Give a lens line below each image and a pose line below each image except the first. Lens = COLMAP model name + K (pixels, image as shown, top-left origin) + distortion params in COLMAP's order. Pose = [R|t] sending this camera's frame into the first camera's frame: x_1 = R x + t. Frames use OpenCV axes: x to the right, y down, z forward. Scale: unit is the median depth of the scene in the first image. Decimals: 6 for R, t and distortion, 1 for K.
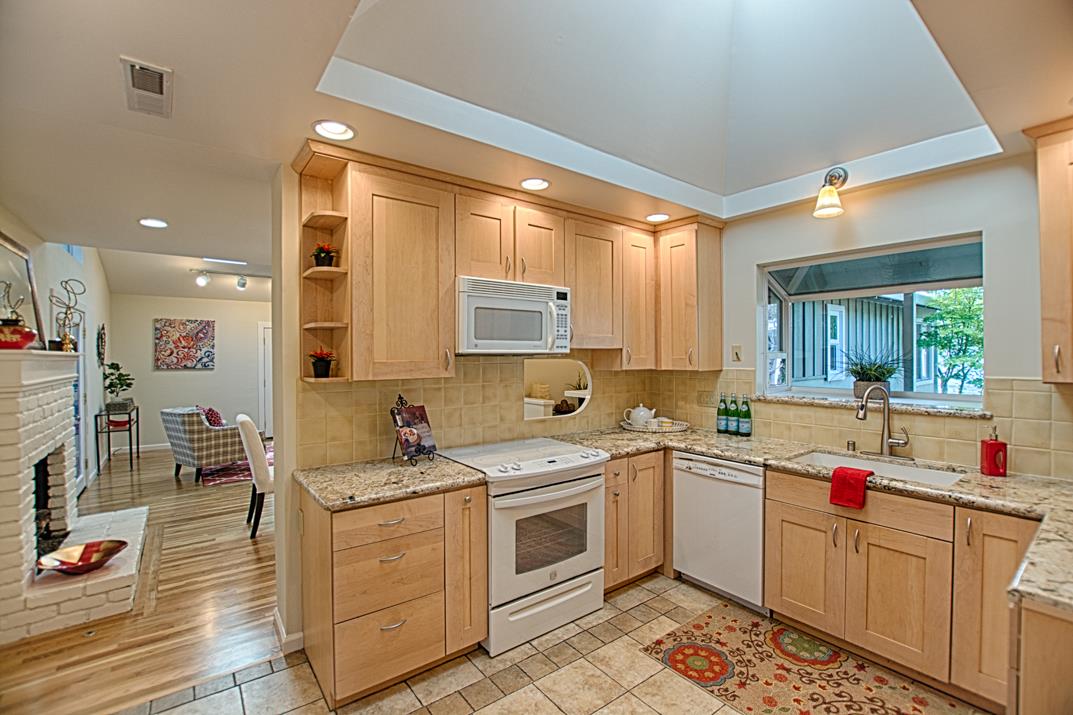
lens RADIAL K [[471.1, 0, 543.7], [0, 471.1, 355.9], [0, 0, 1]] dist [-0.028370, 0.000375]
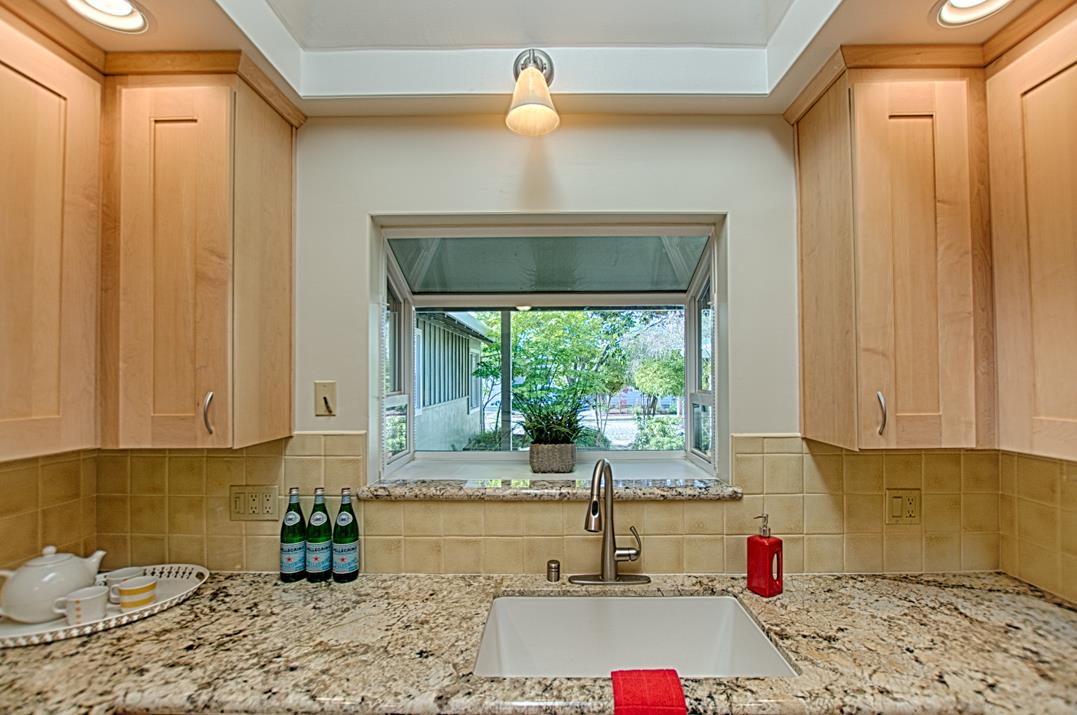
lens RADIAL K [[487.3, 0, 555.8], [0, 487.3, 371.4], [0, 0, 1]] dist [-0.019083, 0.000255]
pose [[0.612540, 0.012409, 0.790342, 0.226881], [0.005001, 0.999796, -0.019574, -0.030763], [-0.790424, 0.015942, 0.612353, 0.696449]]
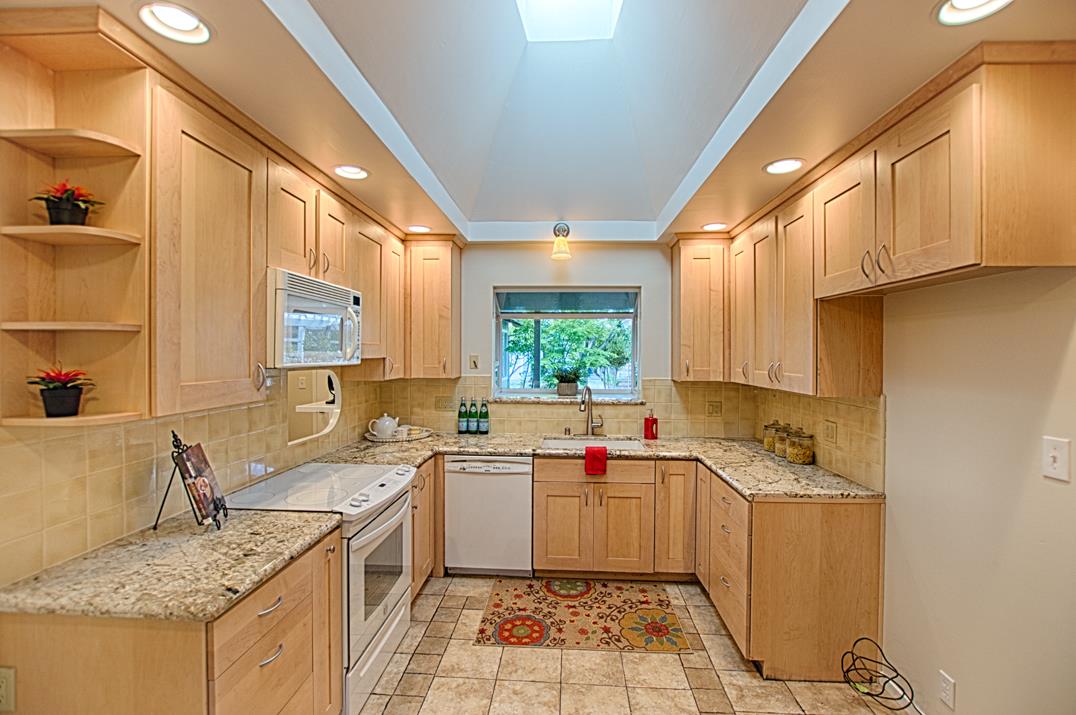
lens RADIAL K [[472.4, 0, 545.2], [0, 472.4, 355.8], [0, 0, 1]] dist [-0.028370, 0.000375]
pose [[0.653600, 0.004023, 0.756830, -0.454687], [-0.005142, 0.999986, -0.000876, -0.026509], [-0.756823, -0.003319, 0.653611, 0.163368]]
